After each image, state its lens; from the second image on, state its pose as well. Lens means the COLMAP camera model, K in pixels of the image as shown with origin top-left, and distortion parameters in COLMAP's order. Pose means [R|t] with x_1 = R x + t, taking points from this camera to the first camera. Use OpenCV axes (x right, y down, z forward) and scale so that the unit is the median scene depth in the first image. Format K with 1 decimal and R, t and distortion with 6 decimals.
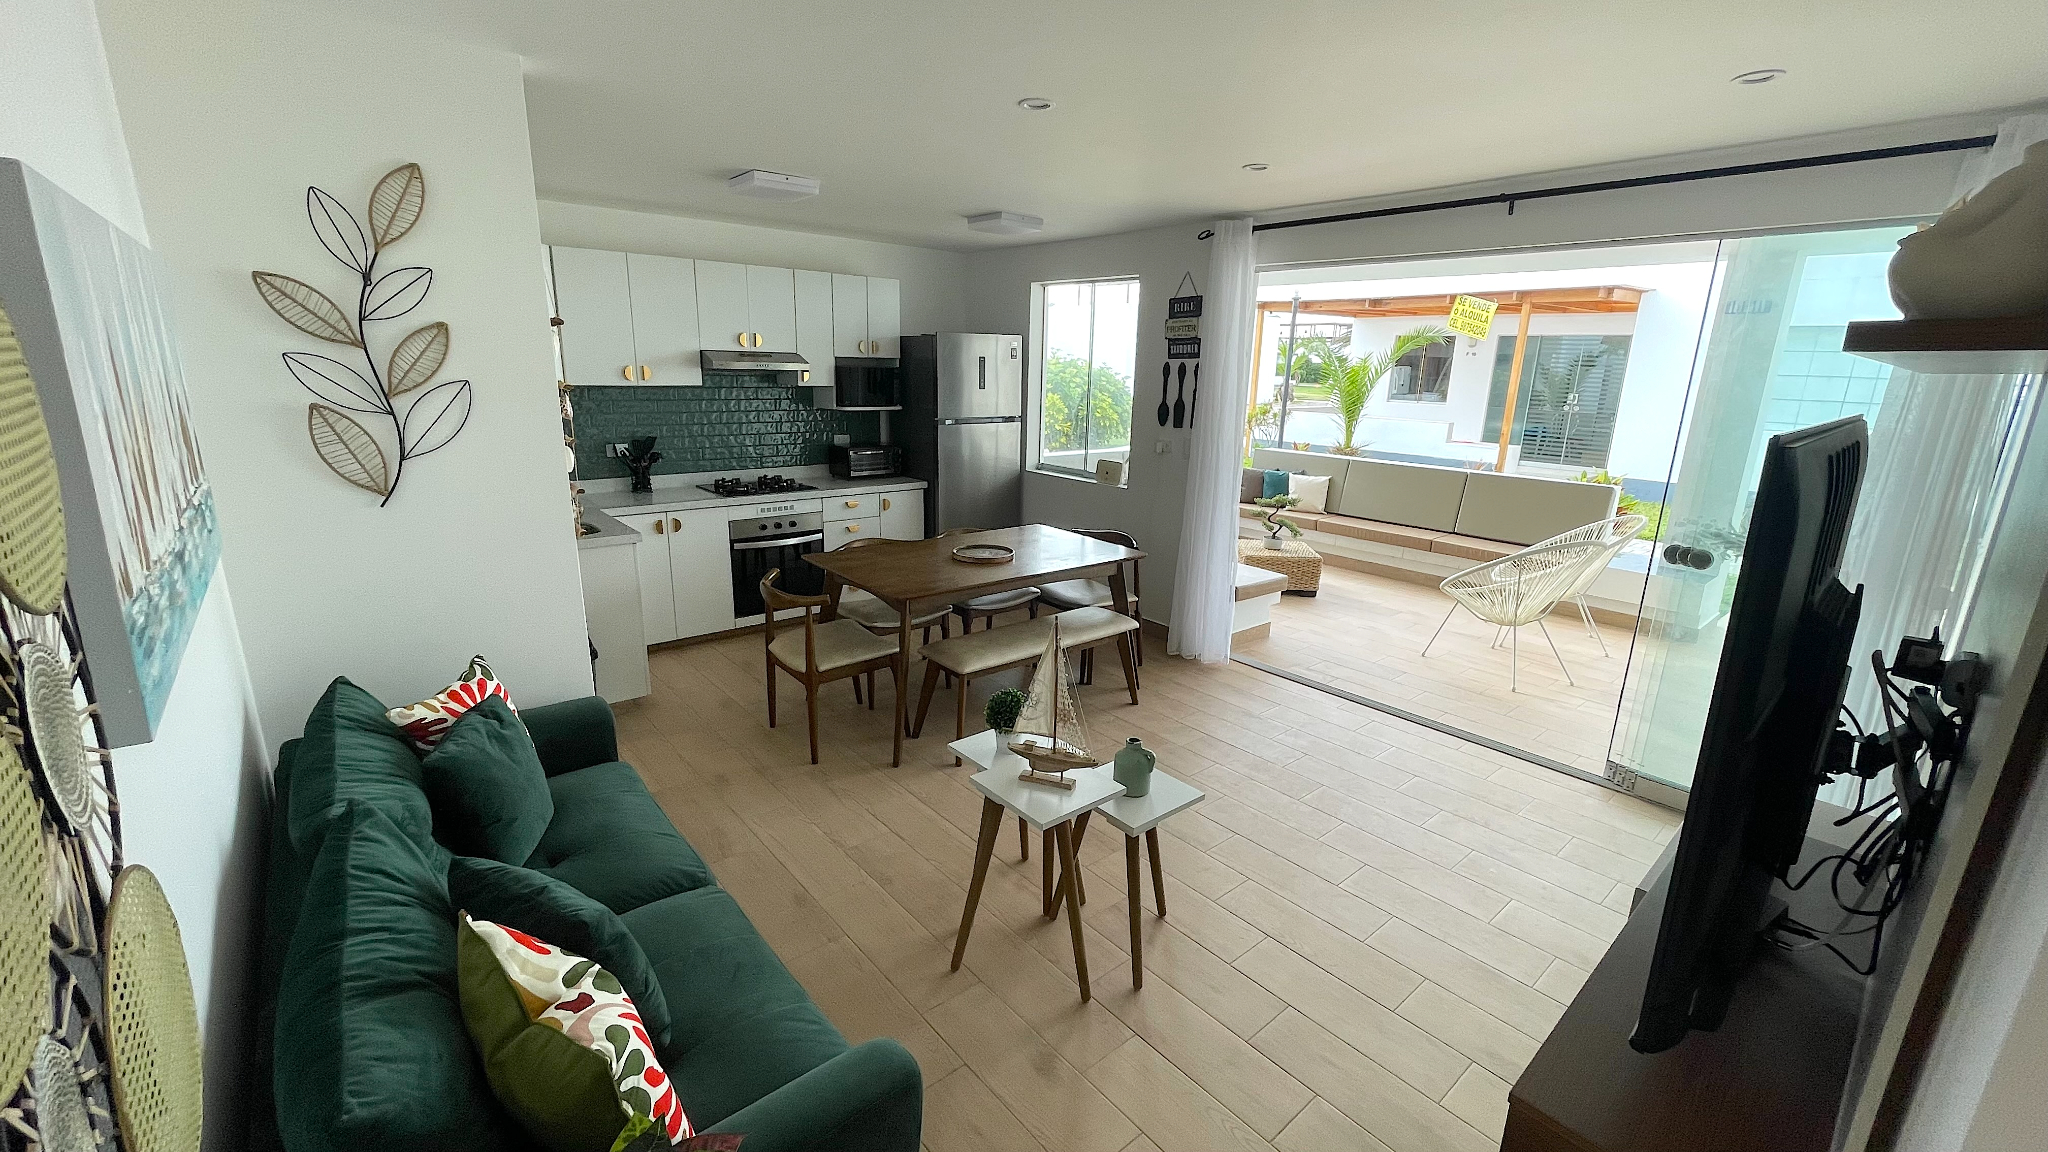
lens RADIAL K [[828.3, 0, 1027.3], [0, 828.3, 578.2], [0, 0, 1]] dist [-0.001753, -0.000184]
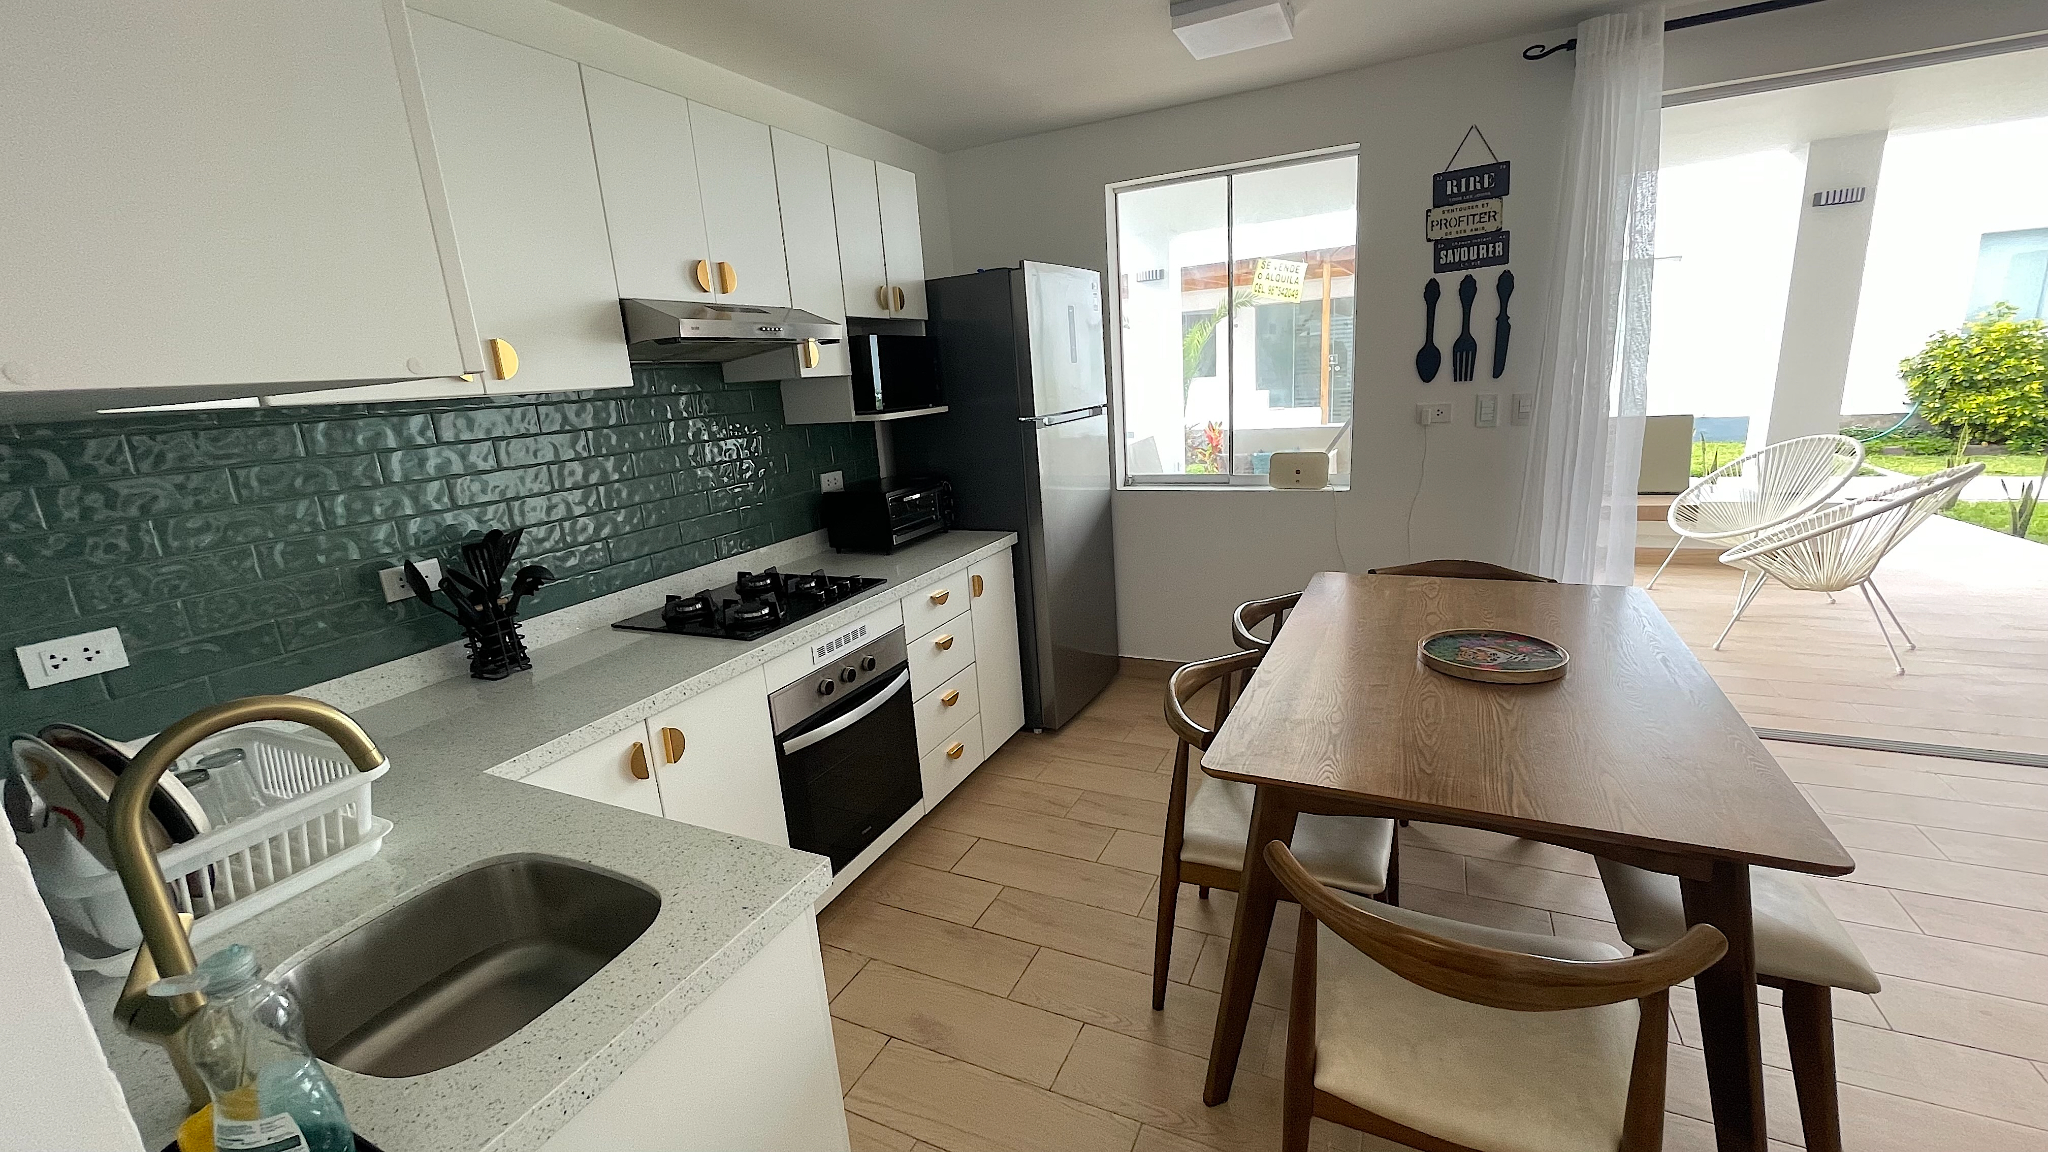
lens RADIAL K [[828.3, 0, 1027.8], [0, 828.3, 568.1], [0, 0, 1]] dist [-0.001753, -0.000184]
pose [[0.909804, -0.178641, 0.374625, -0.379937], [0.190896, 0.981600, 0.004473, -0.107264], [-0.368531, 0.067445, 0.927166, 0.545787]]
